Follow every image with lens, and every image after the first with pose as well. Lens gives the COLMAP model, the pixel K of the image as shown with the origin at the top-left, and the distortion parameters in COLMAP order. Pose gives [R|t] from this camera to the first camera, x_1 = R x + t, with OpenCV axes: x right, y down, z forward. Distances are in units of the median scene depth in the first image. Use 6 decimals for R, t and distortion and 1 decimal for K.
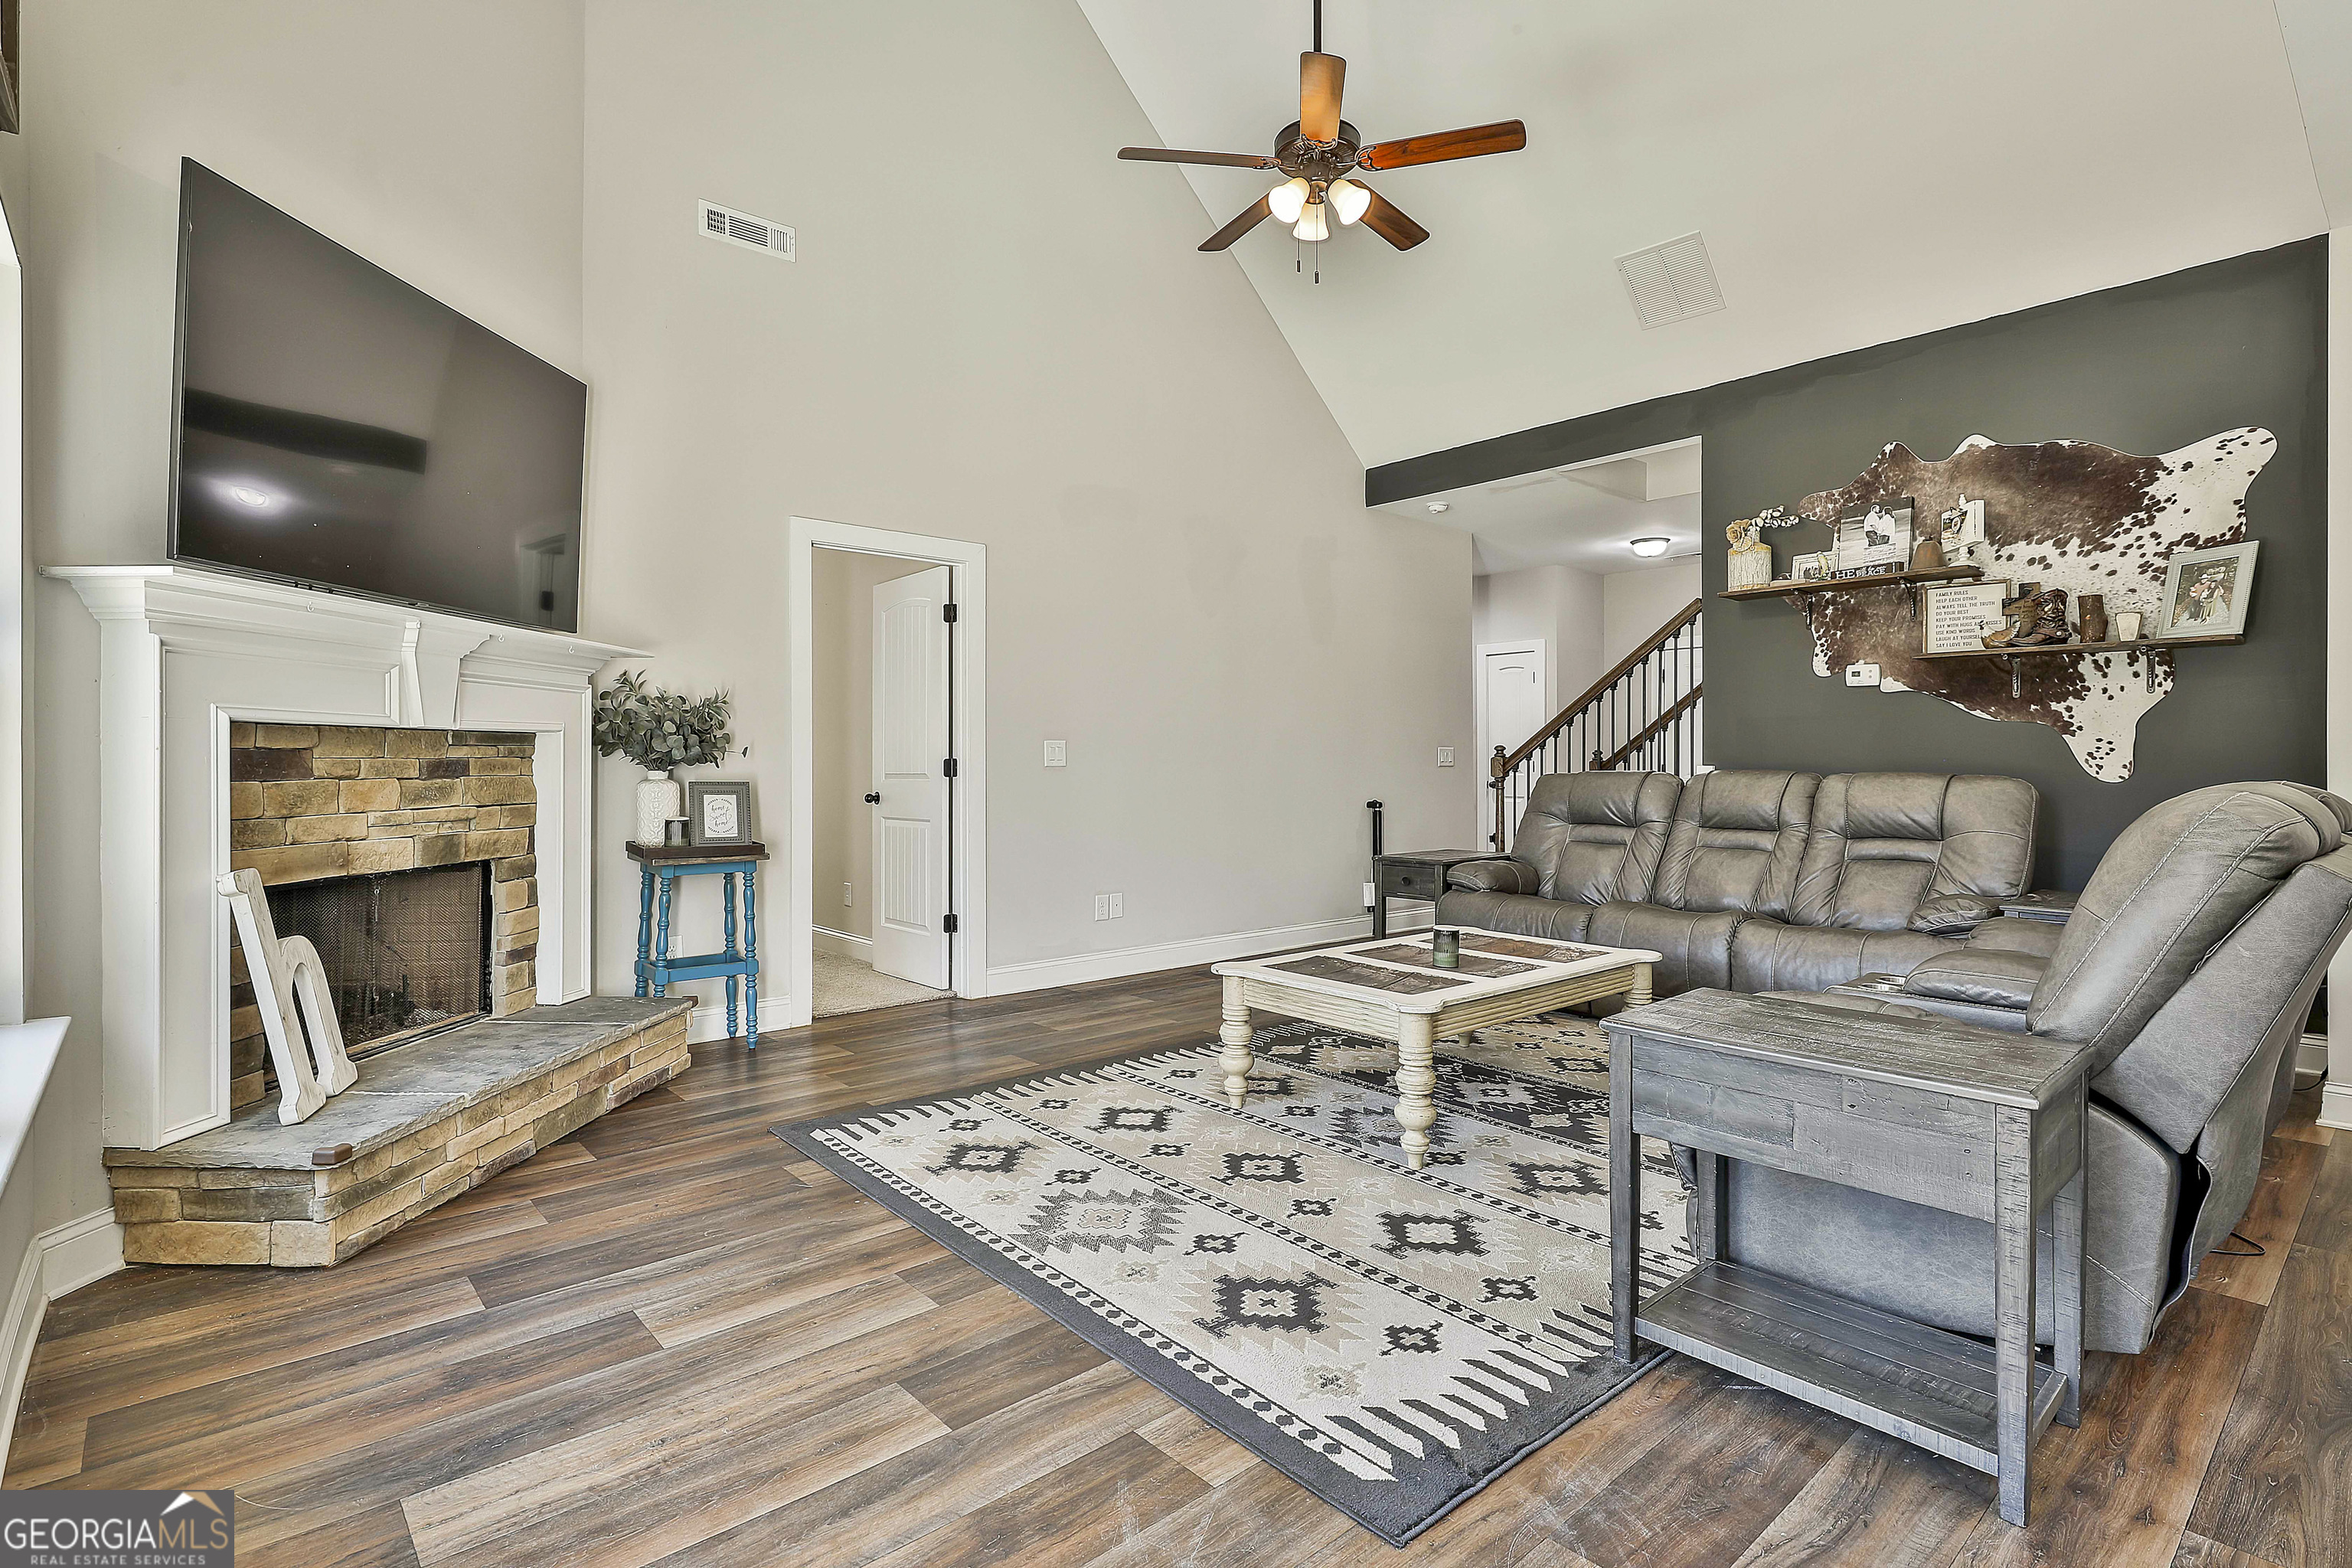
lens RADIAL K [[1138.4, 0, 1163.5], [0, 1138.4, 765.3], [0, 0, 1]] dist [-0.010576, 0.006332]
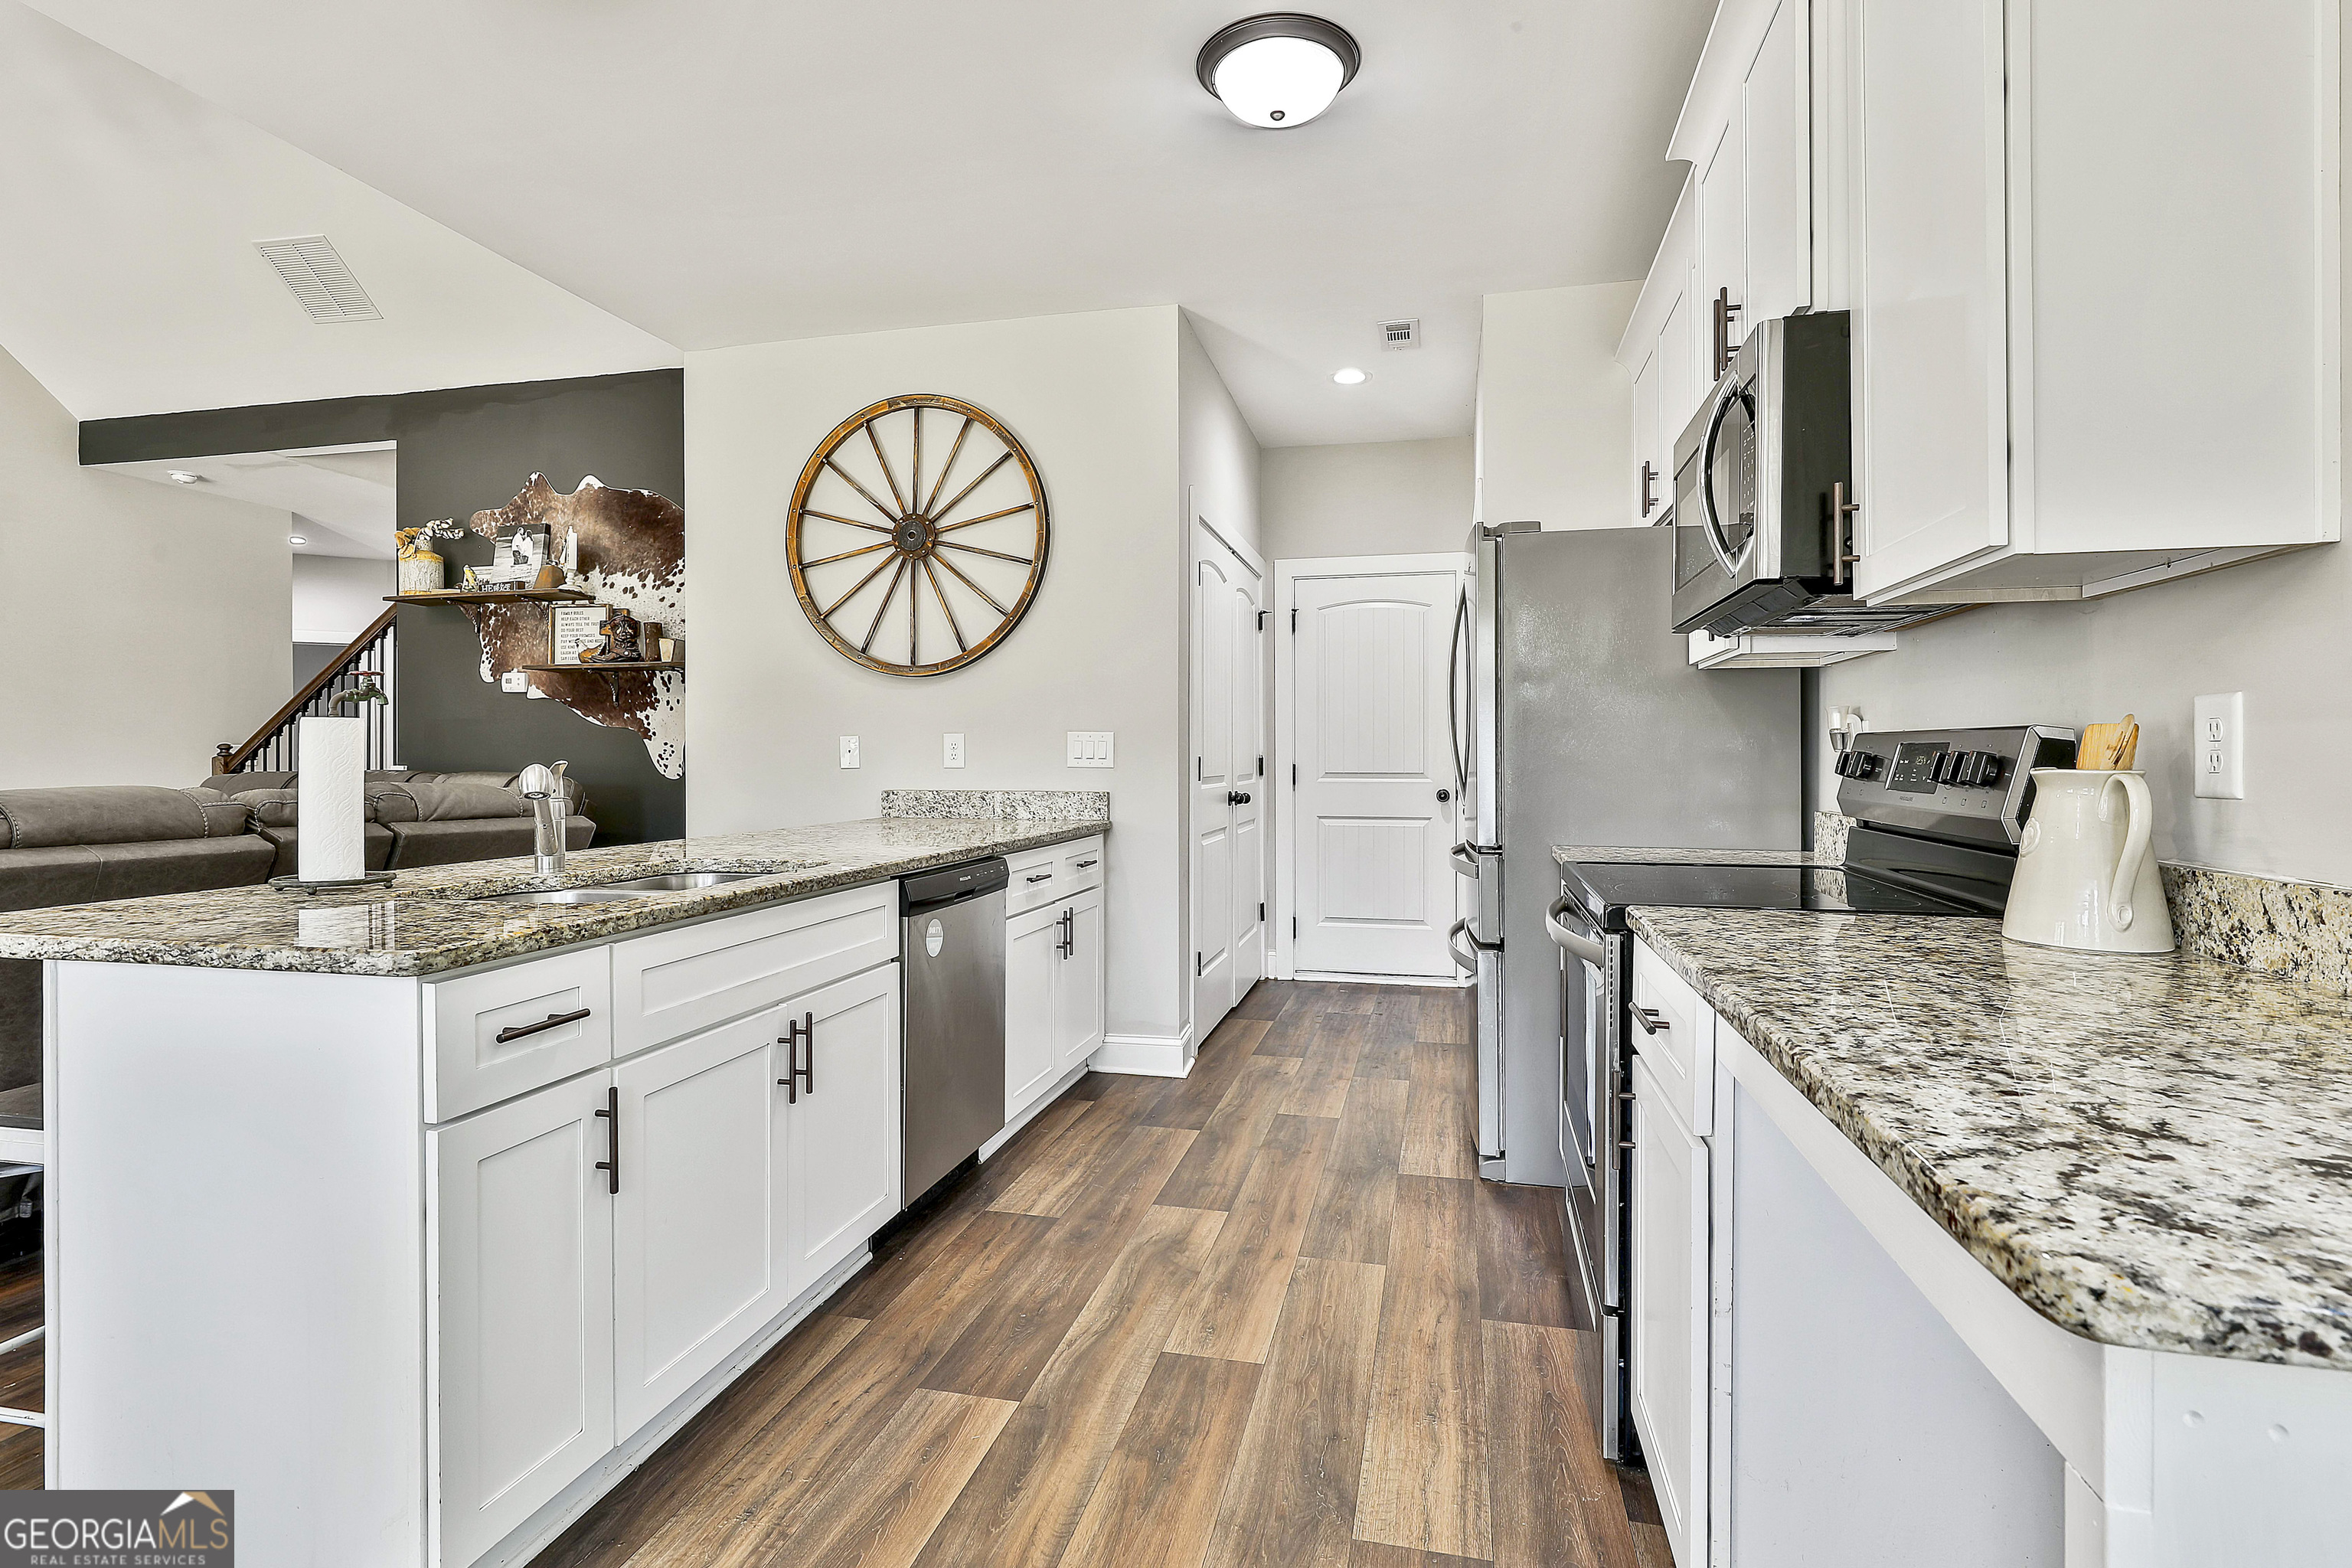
lens RADIAL K [[1138.4, 0, 1182.4], [0, 1138.4, 767.9], [0, 0, 1]] dist [-0.010576, 0.006332]
pose [[0.812014, -0.006608, 0.583601, 0.642006], [0.002077, 0.999962, 0.008433, -0.006256], [-0.583635, -0.005635, 0.811997, -0.337186]]
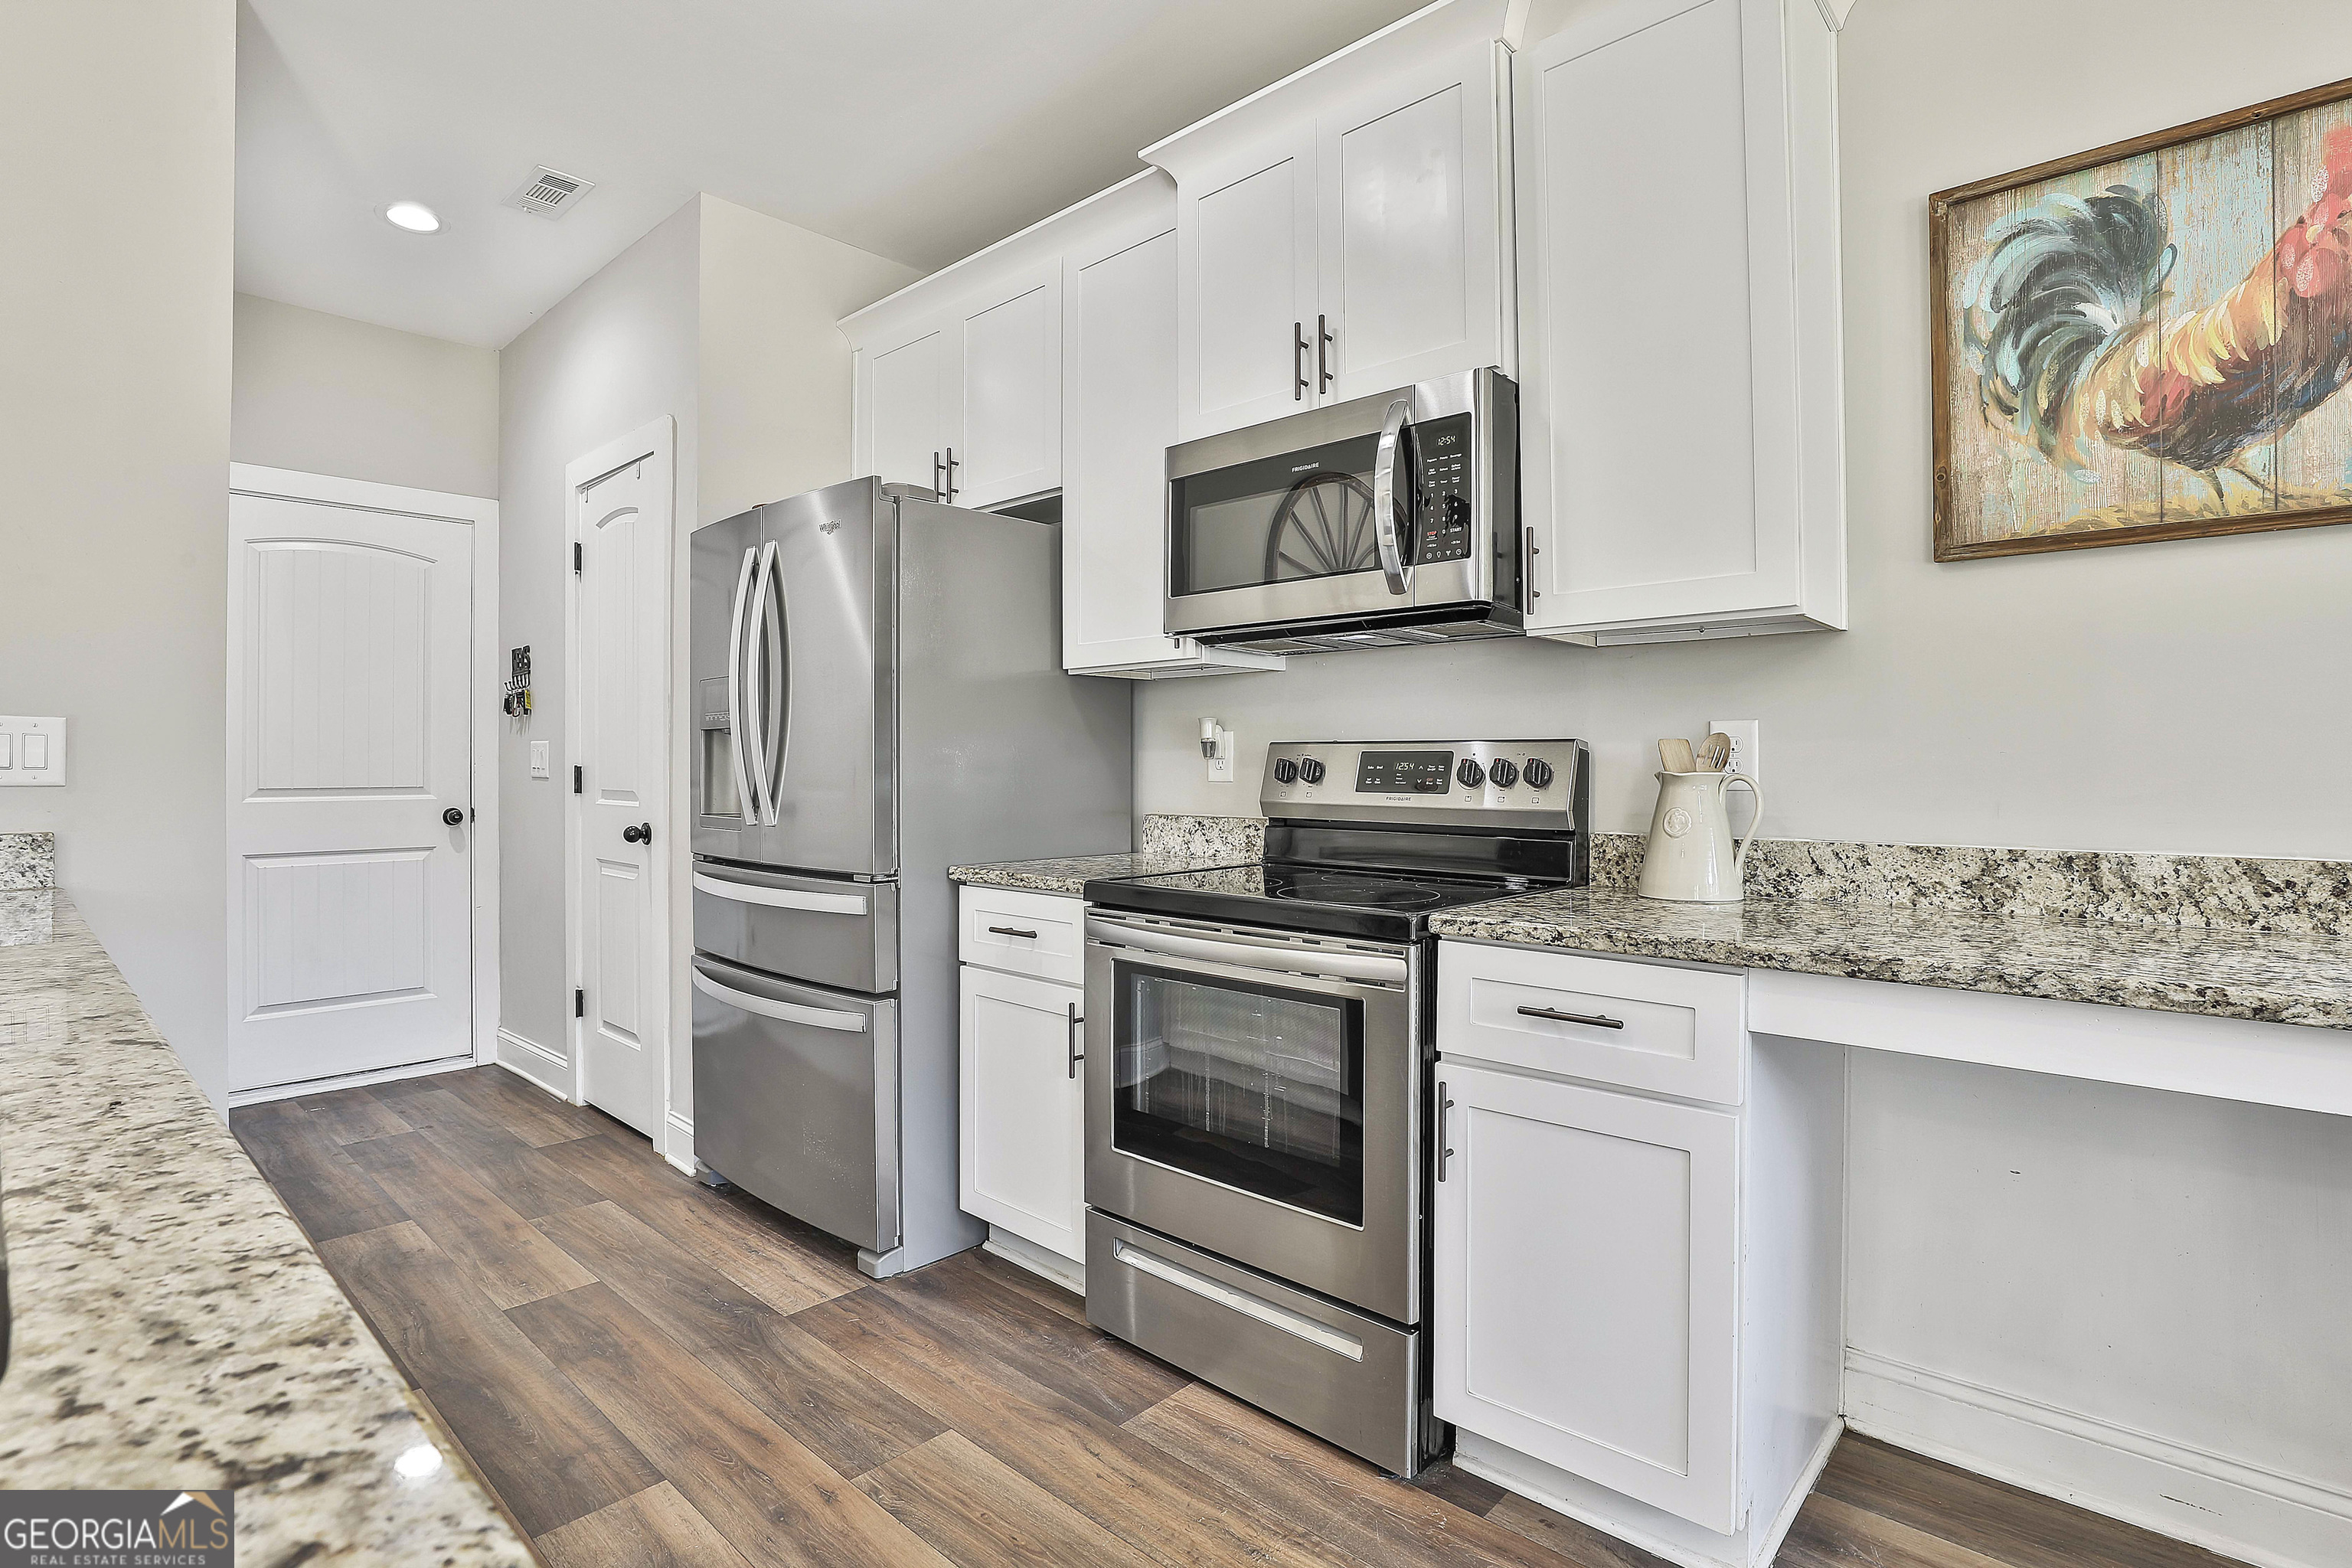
lens RADIAL K [[1138.4, 0, 1170.5], [0, 1138.4, 752.8], [0, 0, 1]] dist [-0.010576, 0.006332]
pose [[-0.103975, 0.008037, 0.994547, 0.606237], [0.003136, 0.999965, -0.007753, -0.007567], [-0.994575, 0.002313, -0.103997, 0.084596]]
